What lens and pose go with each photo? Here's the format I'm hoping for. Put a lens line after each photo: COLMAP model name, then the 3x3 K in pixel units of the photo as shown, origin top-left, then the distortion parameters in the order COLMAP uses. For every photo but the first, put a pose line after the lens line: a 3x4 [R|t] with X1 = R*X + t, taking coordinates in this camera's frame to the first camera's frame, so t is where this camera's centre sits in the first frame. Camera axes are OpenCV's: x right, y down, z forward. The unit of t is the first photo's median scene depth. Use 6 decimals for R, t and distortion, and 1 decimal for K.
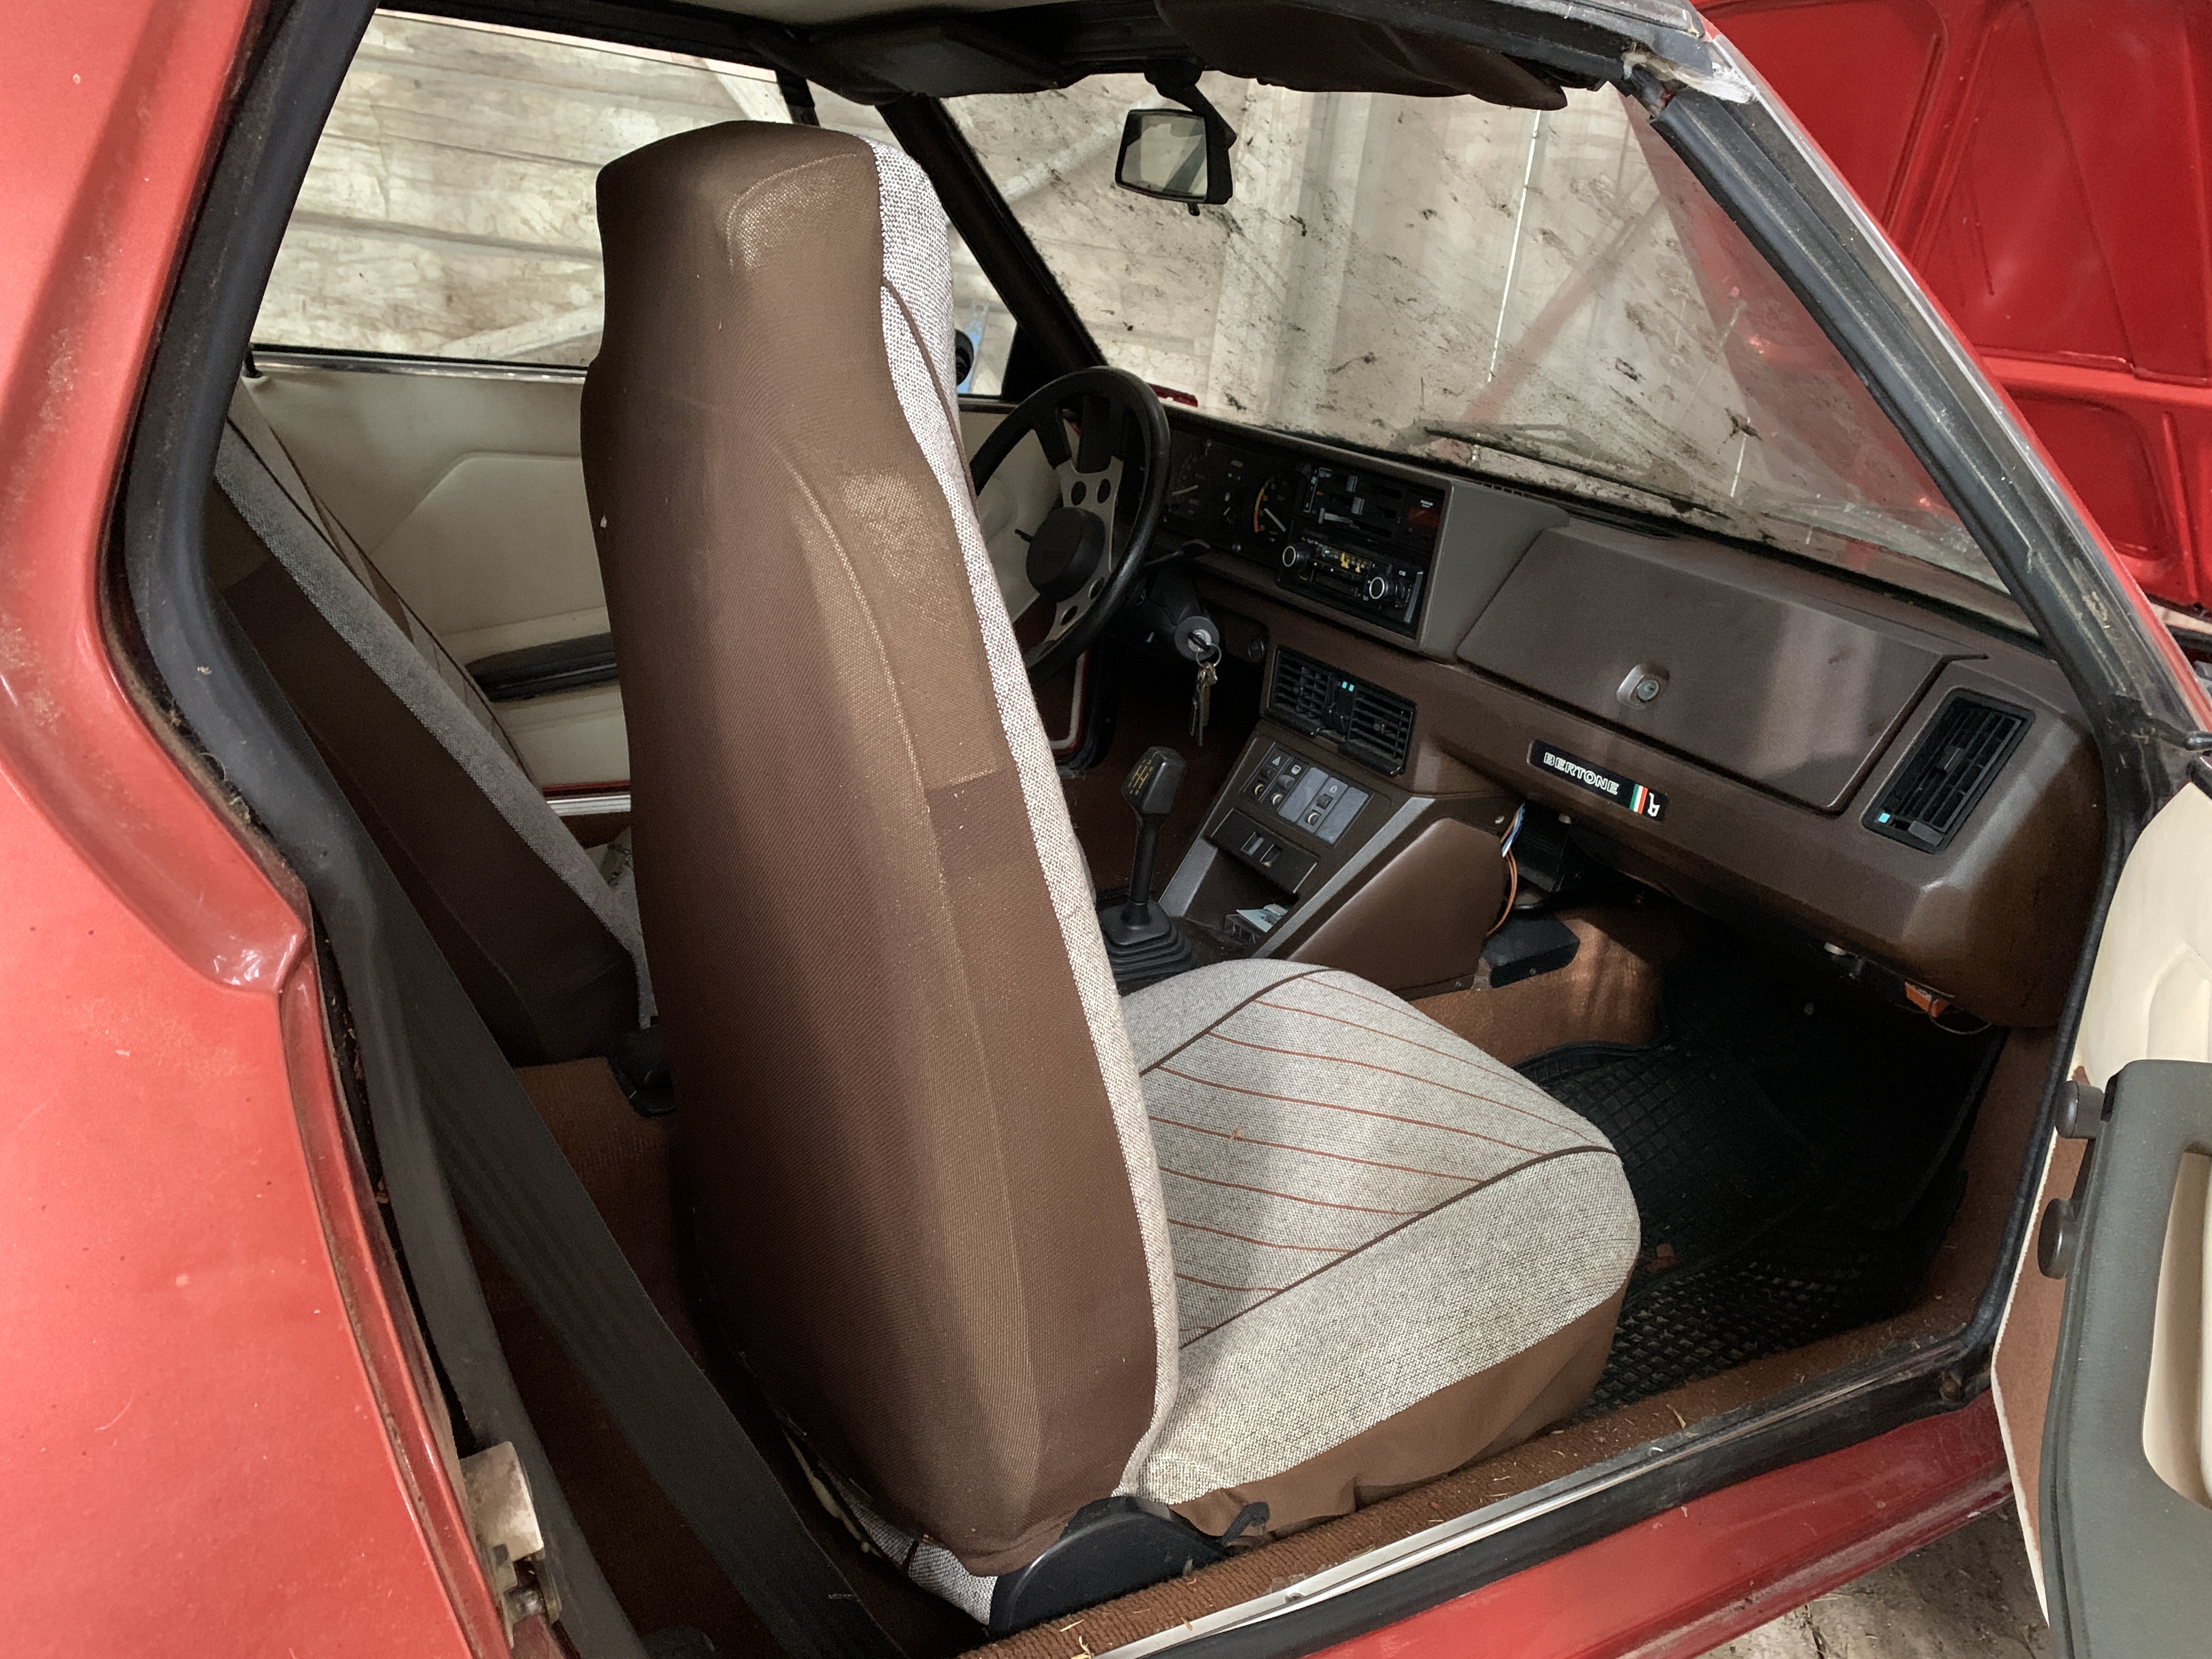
lens RADIAL K [[1691.4, 0, 1134.8], [0, 1691.4, 827.4], [0, 0, 1]] dist [0.104890, -0.155750]
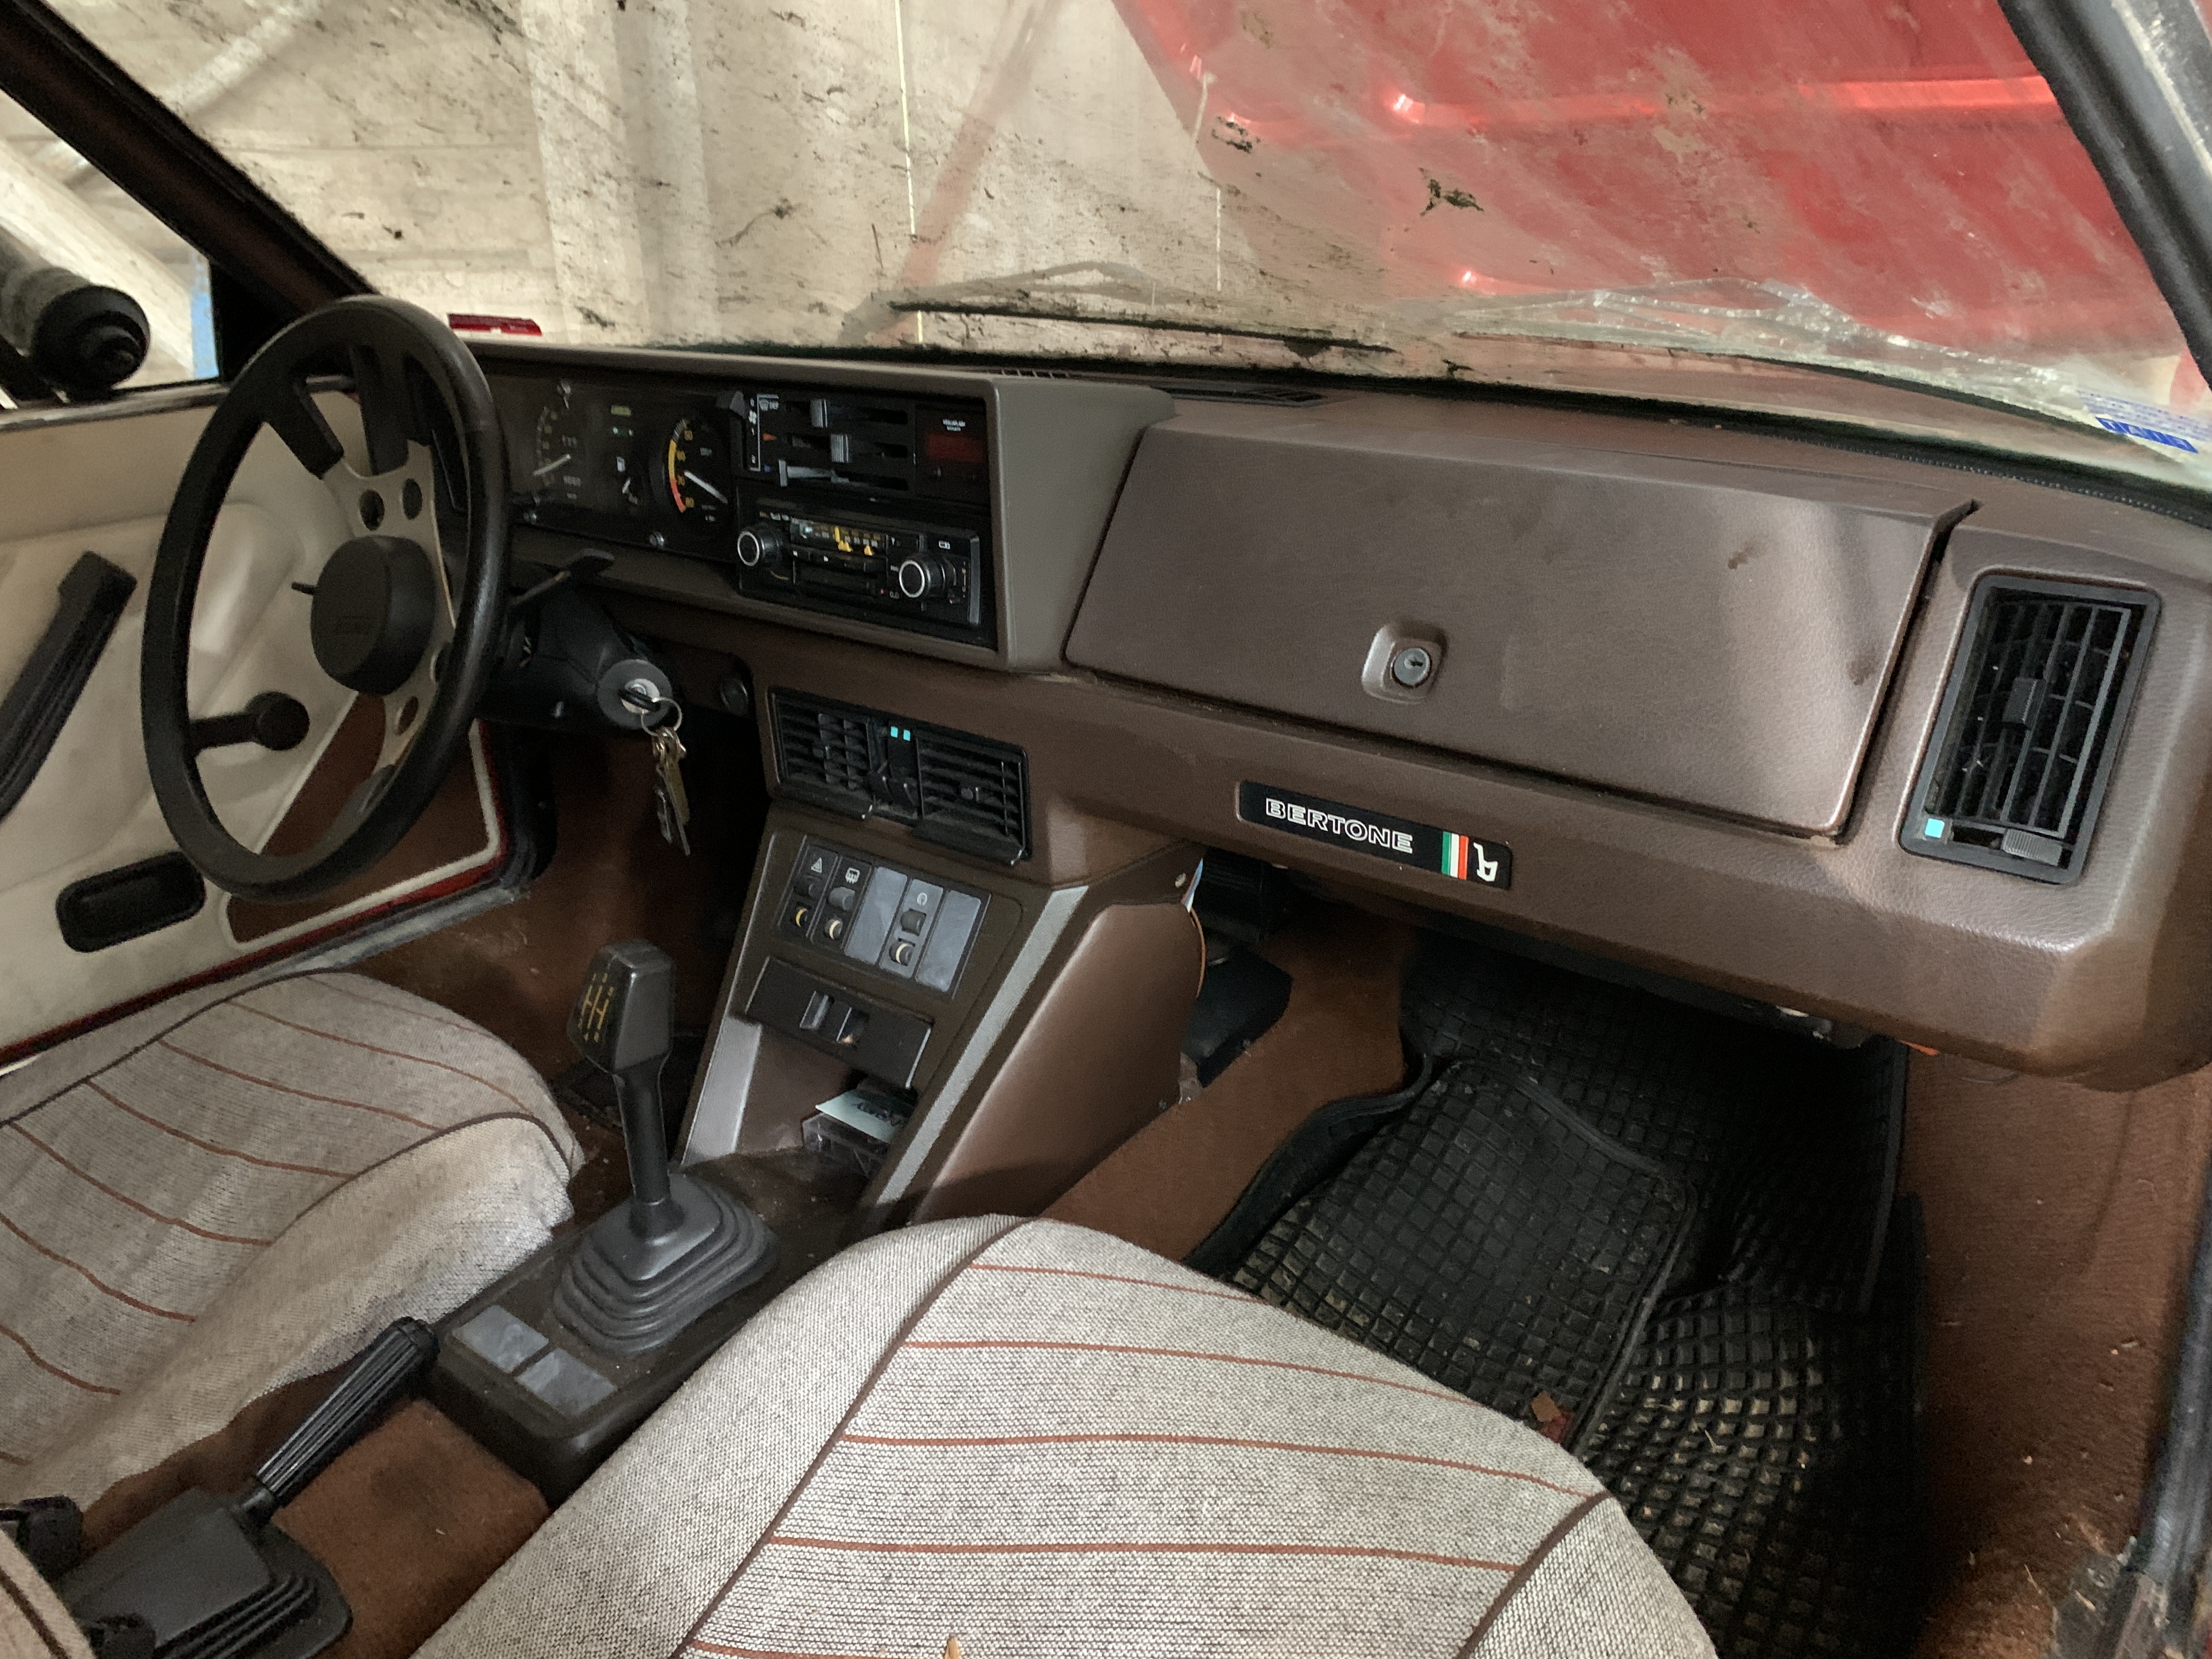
lens RADIAL K [[1704.5, 0, 1106.0], [0, 1704.5, 829.5], [0, 0, 1]] dist [0.099528, -0.132029]
pose [[0.932189, -0.264285, 0.247341, 0.030467], [0.248909, 0.964139, 0.092088, -0.085023], [-0.262808, -0.024278, 0.964543, 0.358202]]
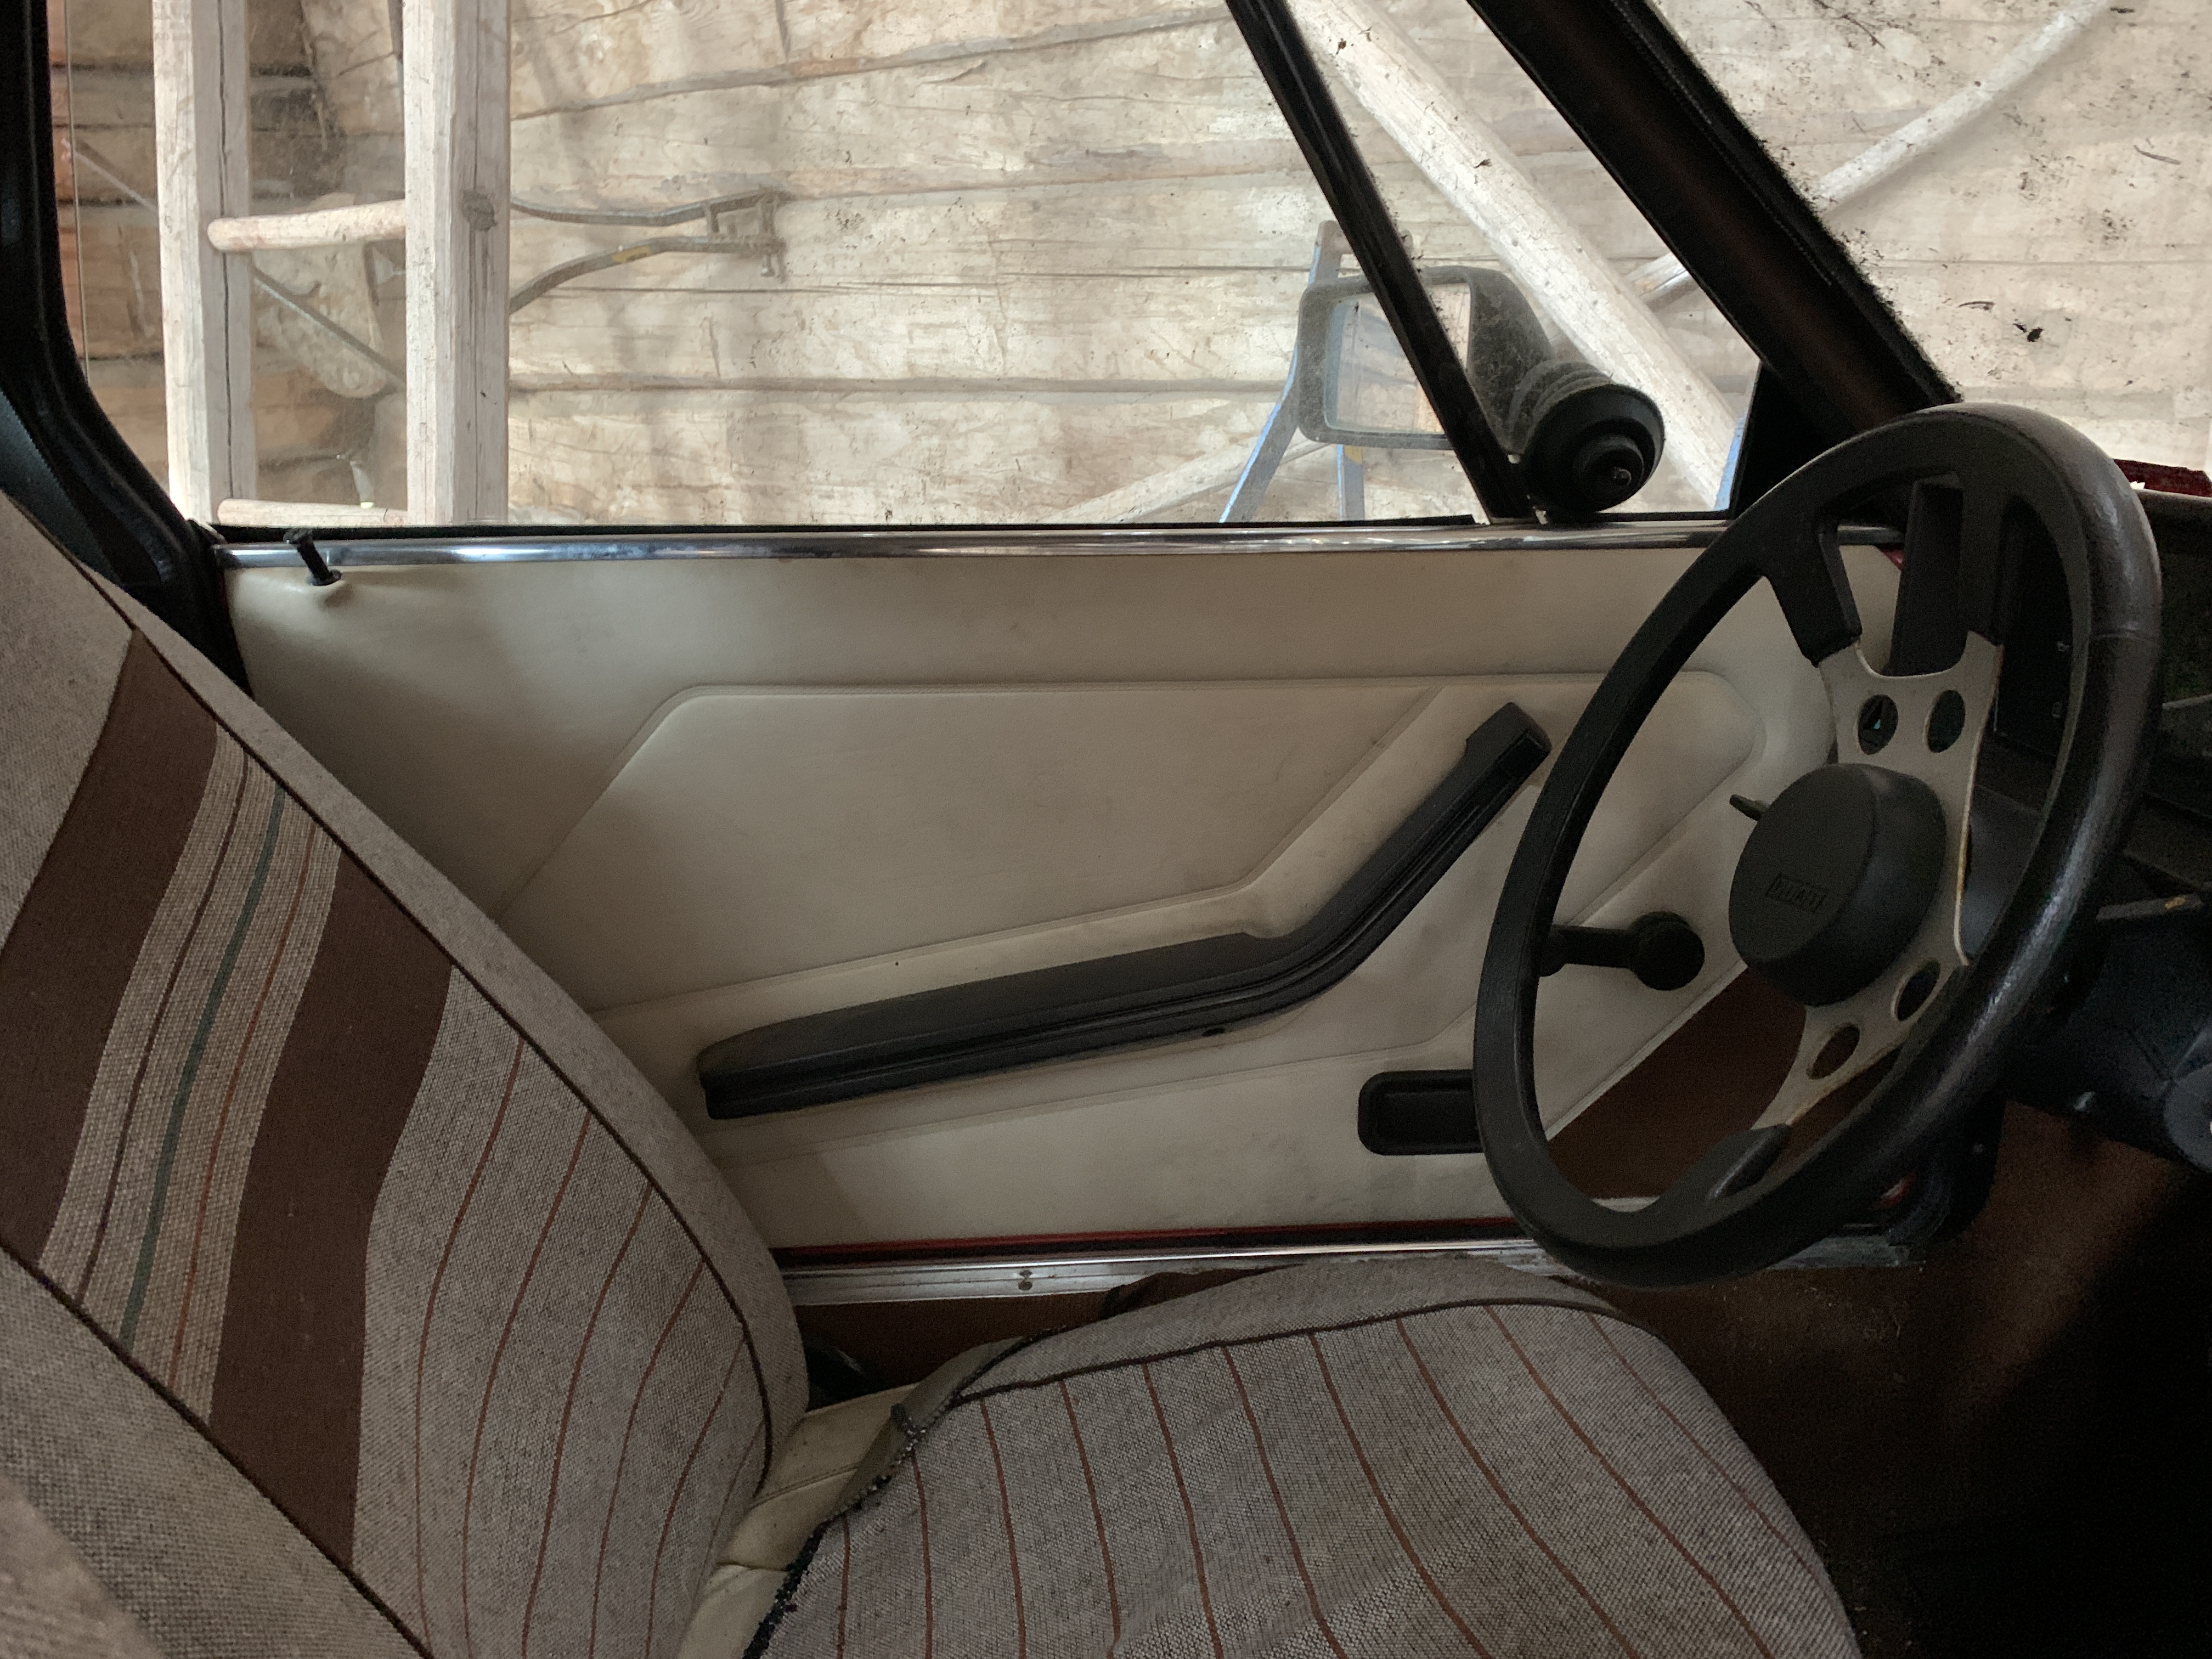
lens RADIAL K [[1704.5, 0, 1106.0], [0, 1704.5, 829.5], [0, 0, 1]] dist [0.099528, -0.132029]
pose [[0.878528, 0.002370, -0.477686, 0.002256], [-0.043413, 0.996246, -0.074900, -0.144816], [0.475715, 0.086540, 0.875332, 0.605305]]
